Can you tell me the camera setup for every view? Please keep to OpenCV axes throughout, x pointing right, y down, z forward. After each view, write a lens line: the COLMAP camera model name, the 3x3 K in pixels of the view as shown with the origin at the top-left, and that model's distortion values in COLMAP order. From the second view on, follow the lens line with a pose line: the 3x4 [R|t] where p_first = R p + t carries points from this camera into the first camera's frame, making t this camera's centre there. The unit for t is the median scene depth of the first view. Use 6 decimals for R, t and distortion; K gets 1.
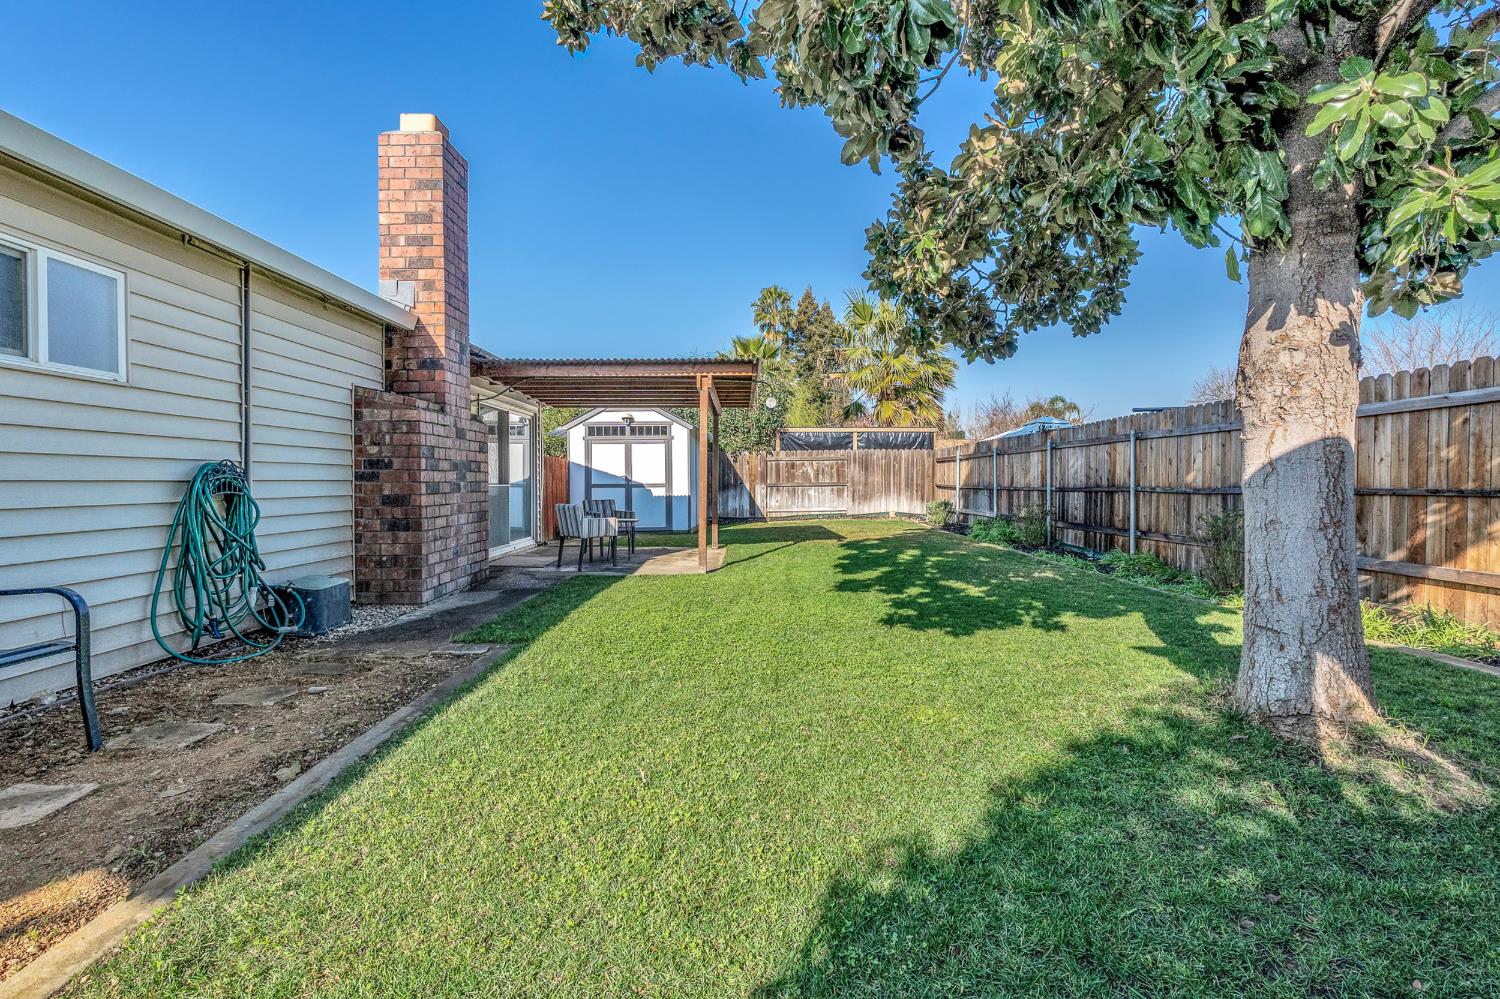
lens RADIAL K [[687.4, 0, 750.6], [0, 687.4, 491.3], [0, 0, 1]] dist [-0.010313, 0.000843]
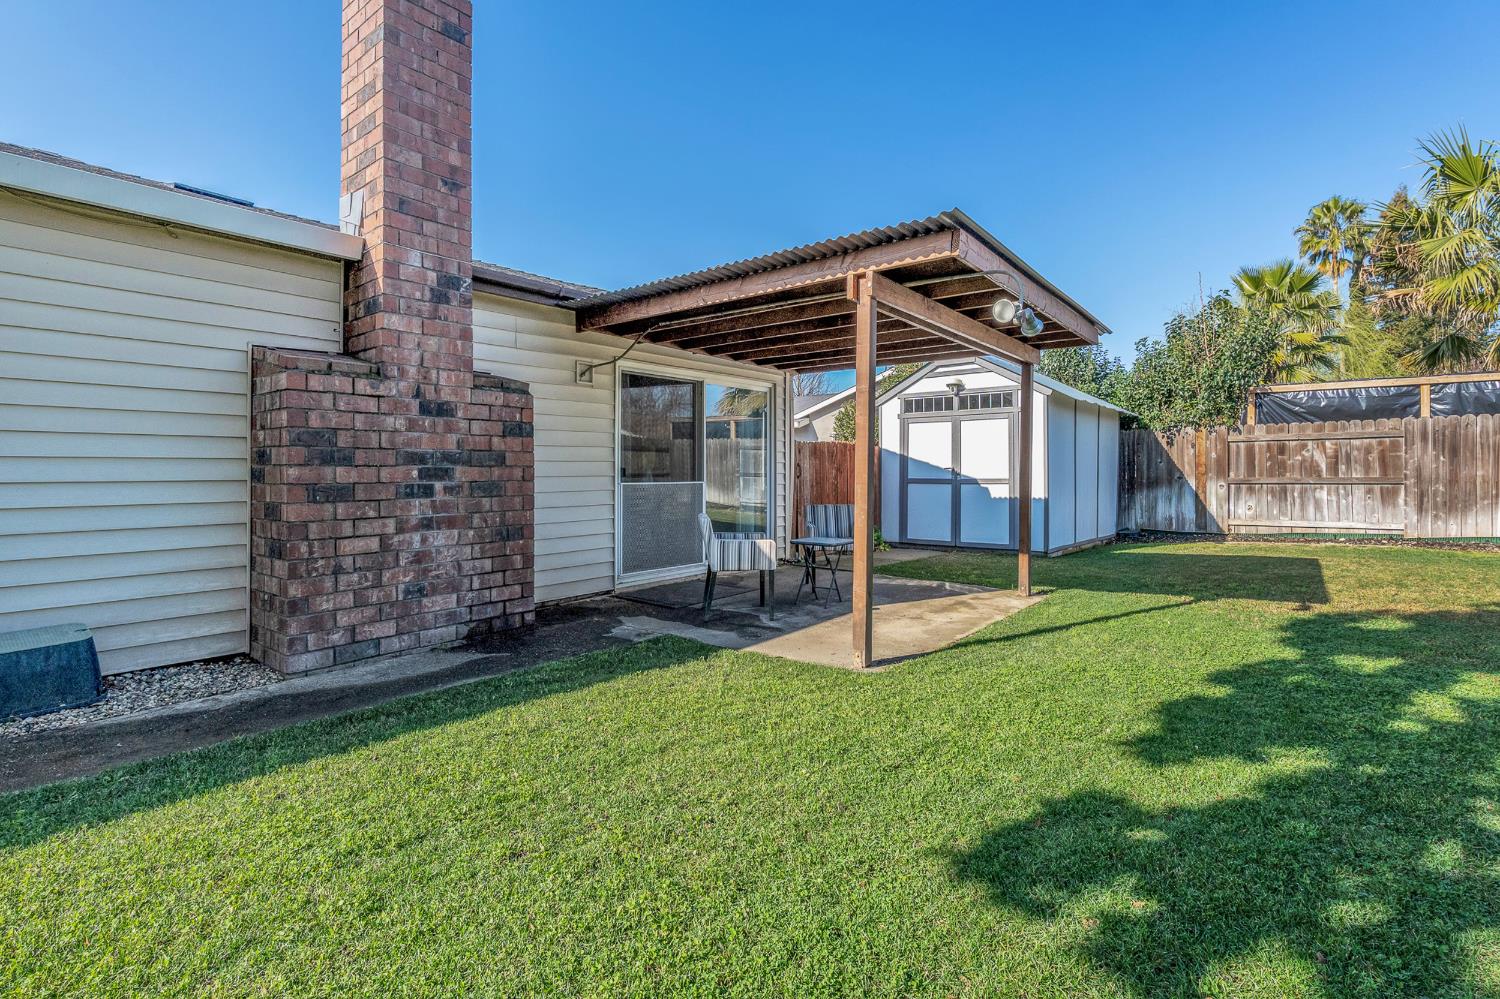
lens RADIAL K [[687.4, 0, 770.6], [0, 687.4, 471.8], [0, 0, 1]] dist [-0.010313, 0.000843]
pose [[0.775643, 0.004347, -0.631157, 0.092645], [-0.010773, 0.999922, -0.006352, -0.009130], [0.631080, 0.011727, 0.775629, 0.268513]]
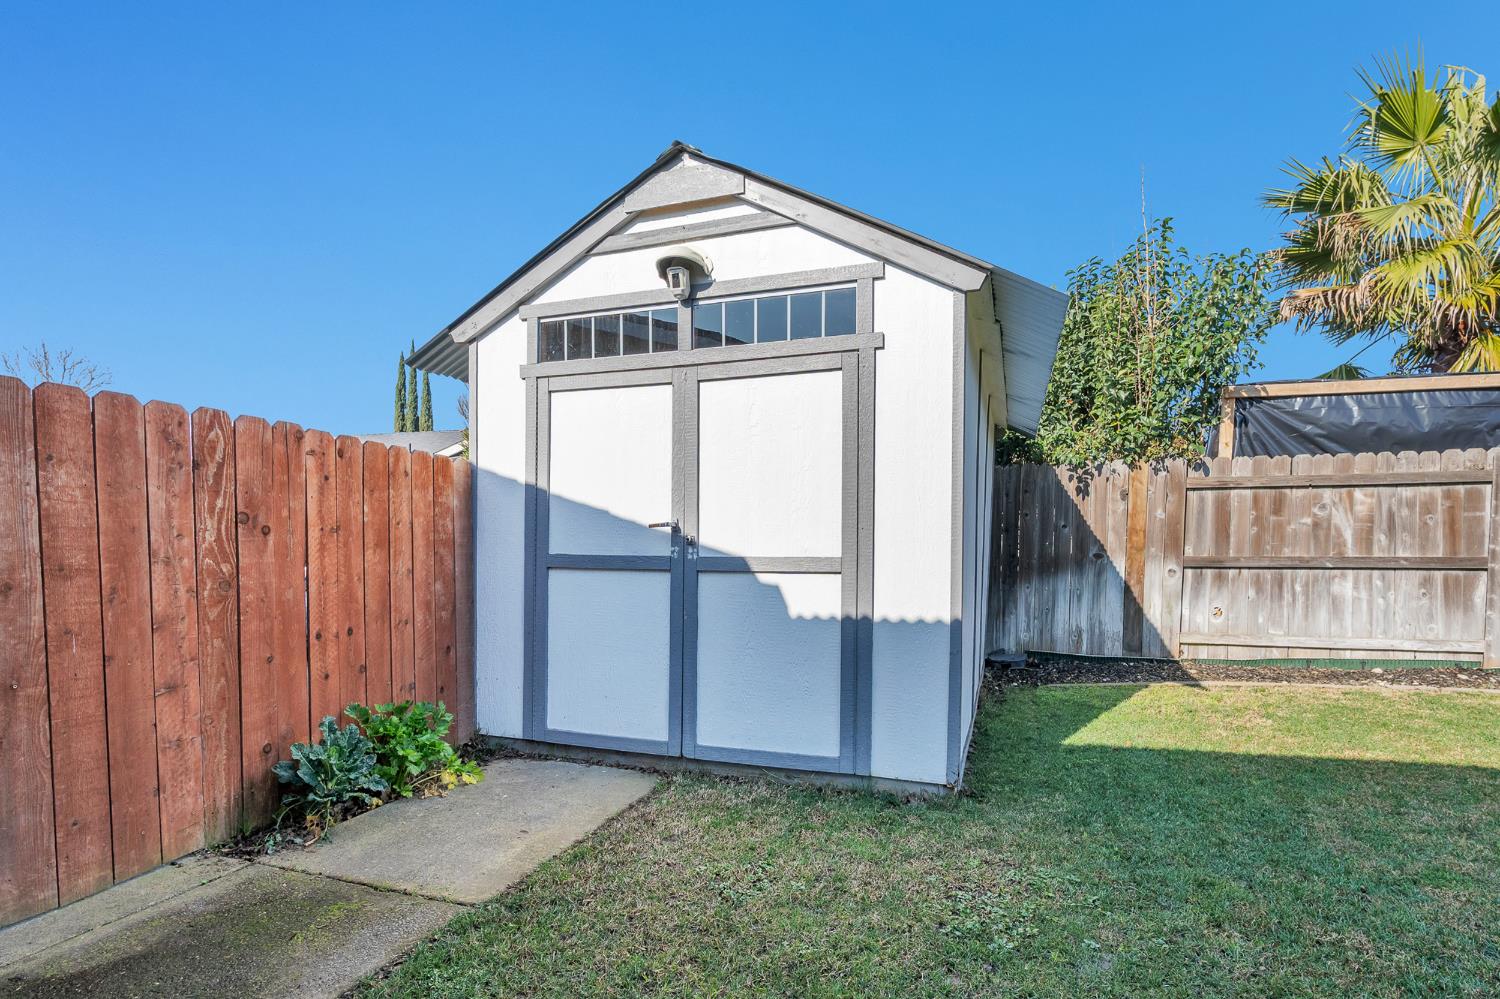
lens RADIAL K [[687.4, 0, 750.3], [0, 687.4, 568.2], [0, 0, 1]] dist [-0.010313, 0.000843]
pose [[0.941945, 0.022393, -0.335020, -0.062694], [-0.016548, 0.999657, 0.020292, -0.009606], [0.335359, -0.013570, 0.941993, 0.625207]]
